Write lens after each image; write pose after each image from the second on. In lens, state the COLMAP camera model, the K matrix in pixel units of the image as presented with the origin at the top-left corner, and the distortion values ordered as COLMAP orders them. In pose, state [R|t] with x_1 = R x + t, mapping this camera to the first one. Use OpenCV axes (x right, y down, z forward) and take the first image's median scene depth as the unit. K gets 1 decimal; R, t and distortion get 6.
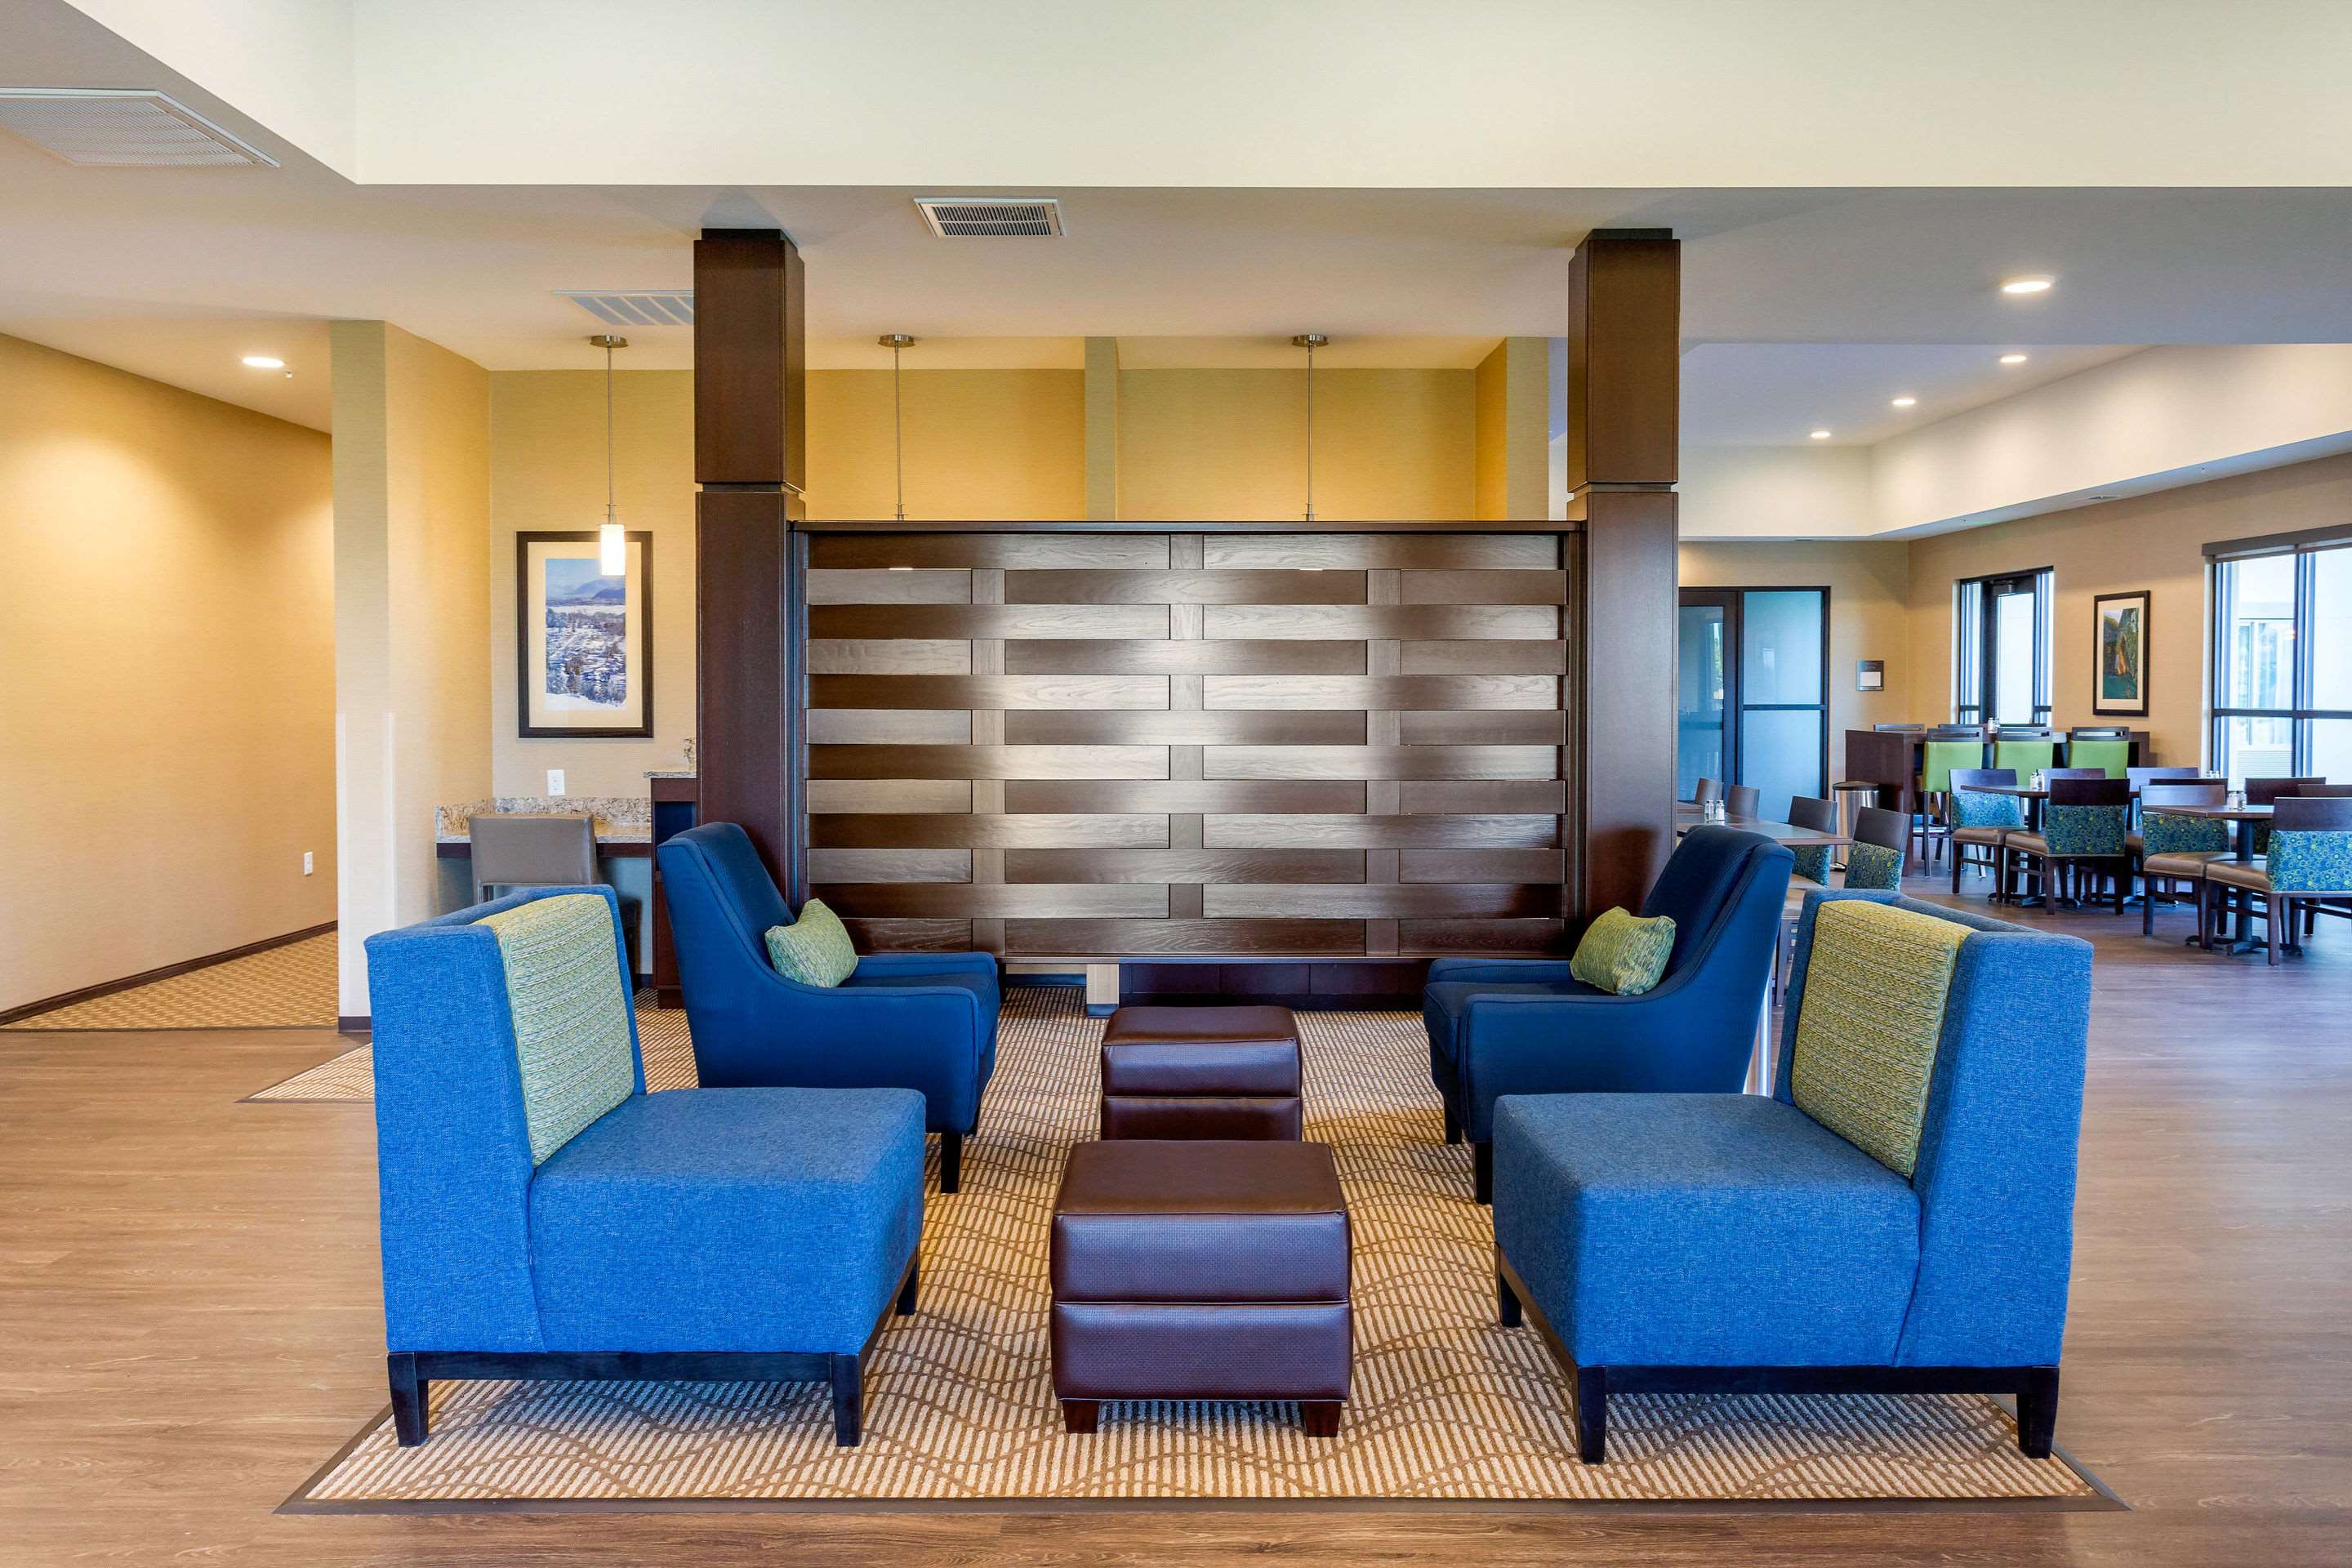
lens RADIAL K [[1705.8, 0, 1175.7], [0, 1705.8, 774.9], [0, 0, 1]] dist [0.003887, 0.001324]
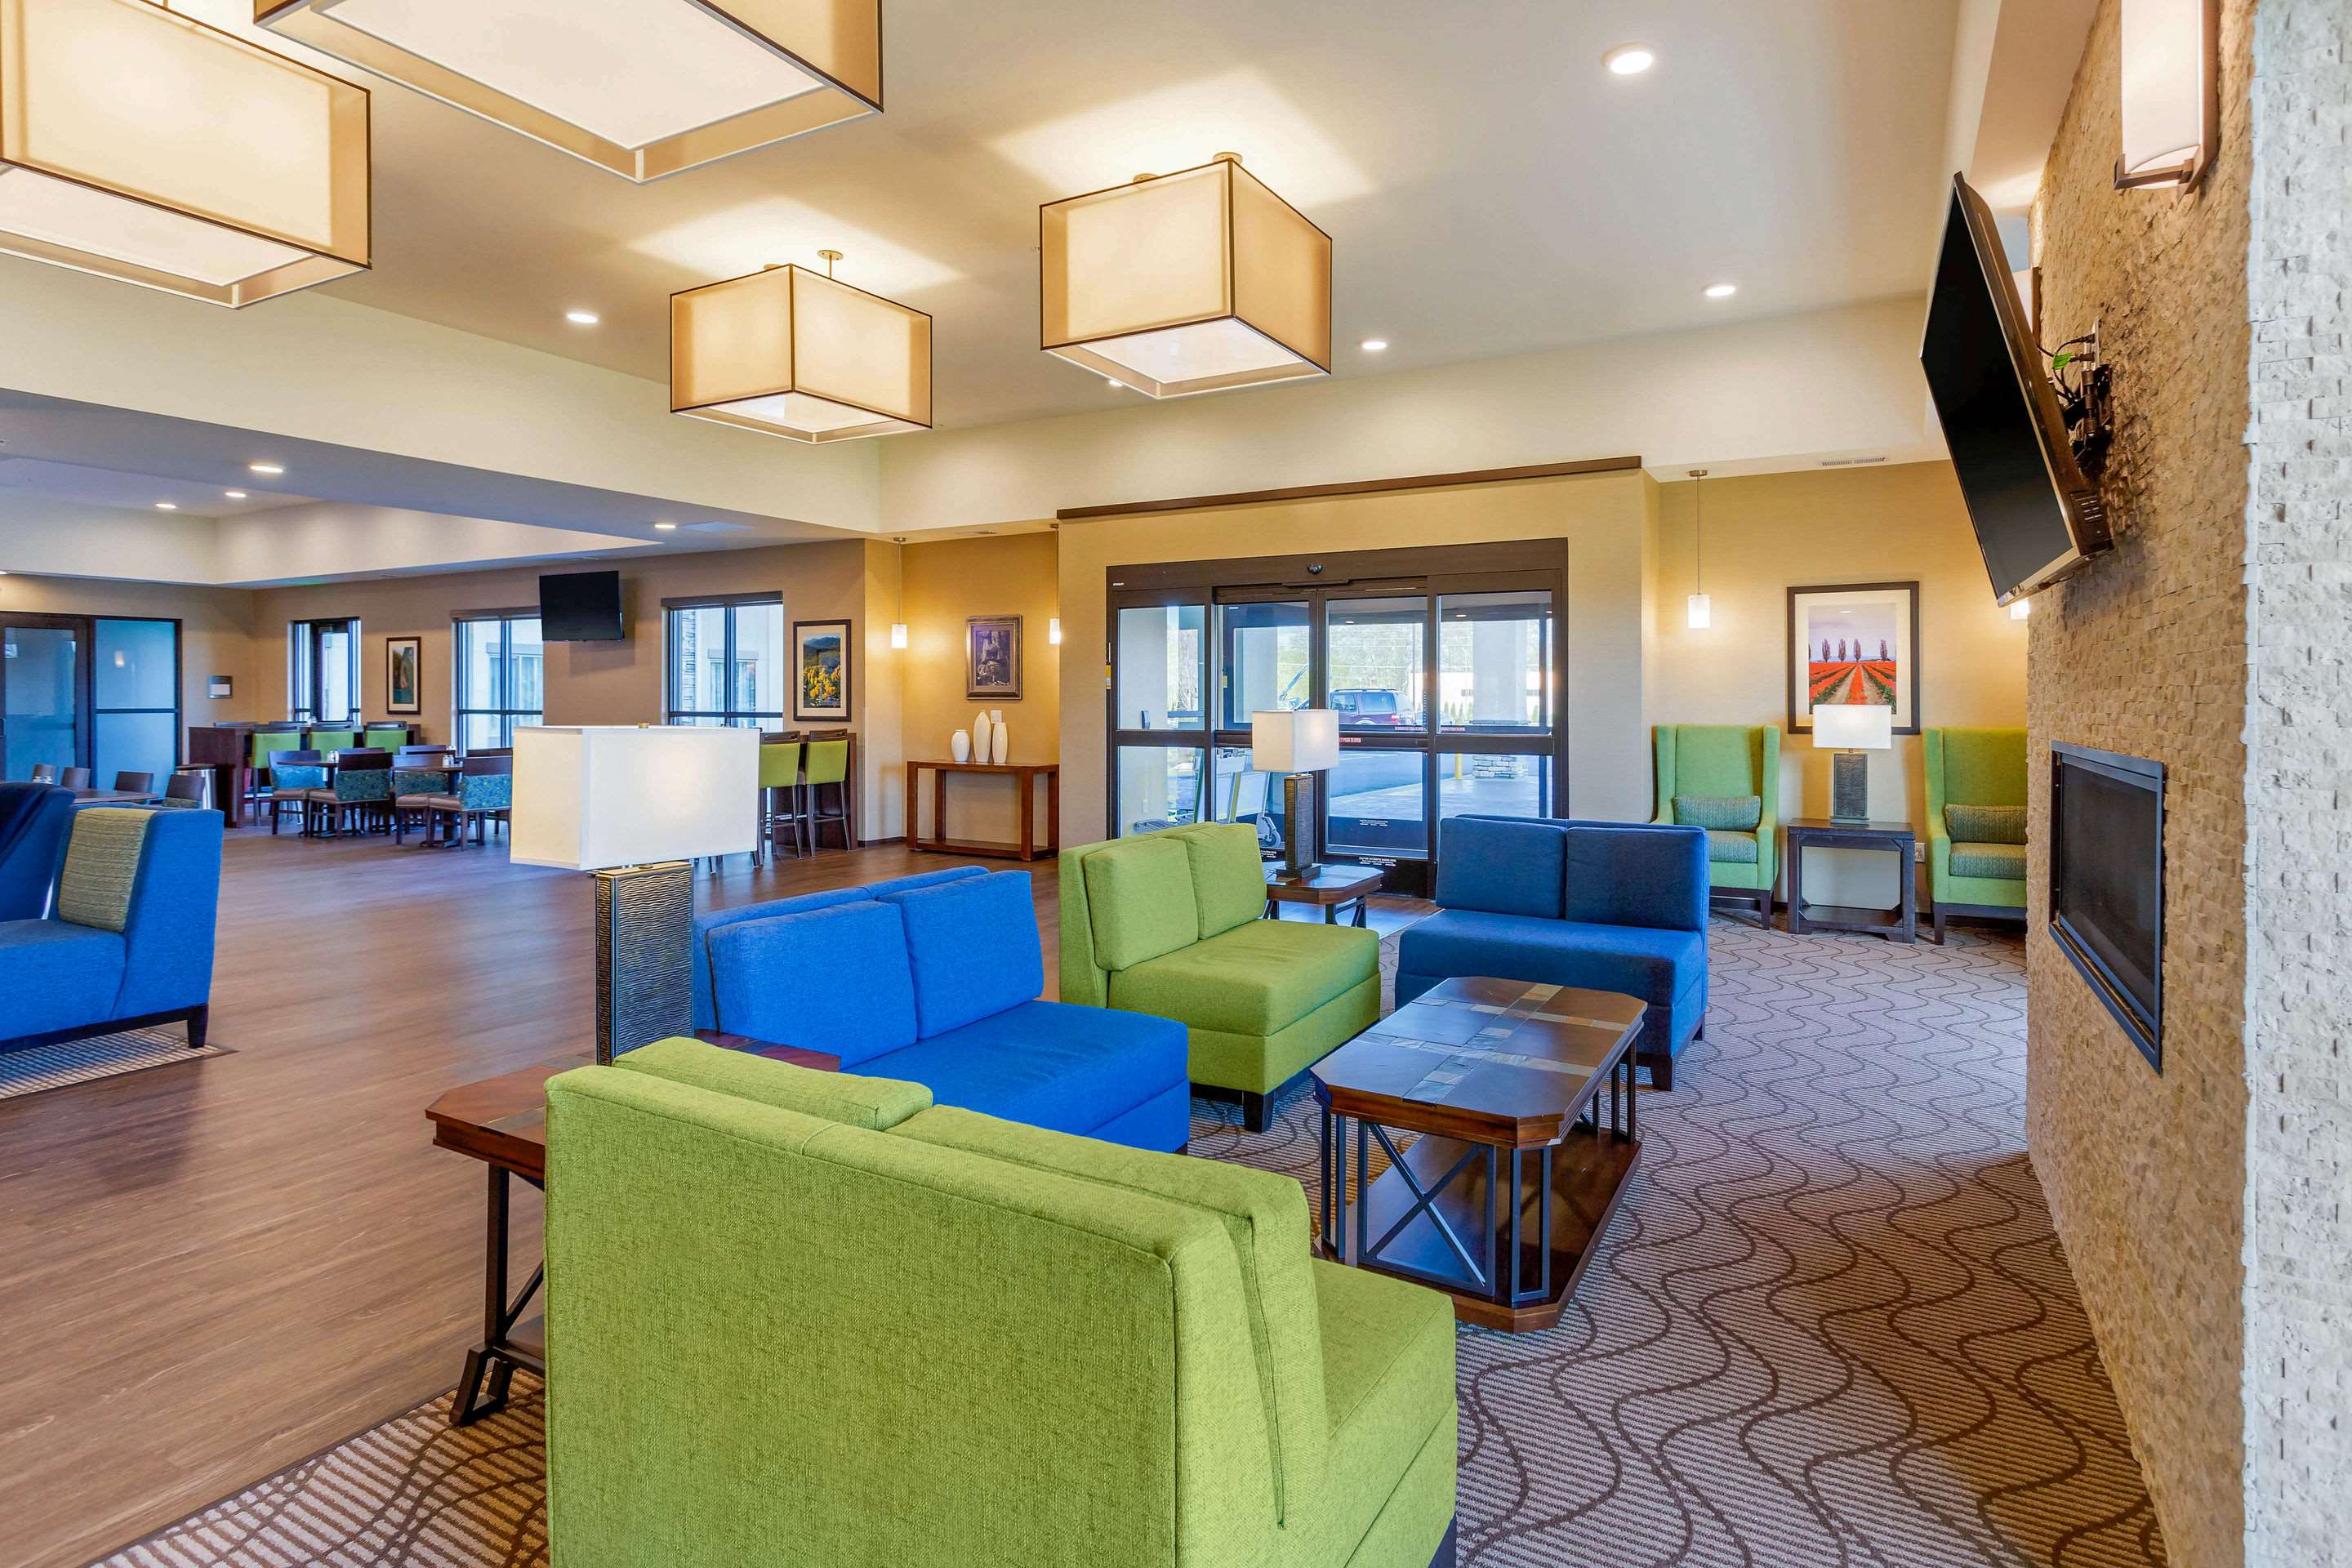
lens RADIAL K [[1183.0, 0, 1223.5], [0, 1183.0, 702.3], [0, 0, 1]] dist [0.001832, -0.000226]
pose [[0.482653, -0.000855, 0.875811, -0.043964], [0.041106, 0.998920, -0.021677, 0.009633], [-0.874846, 0.046464, 0.482167, -0.206744]]
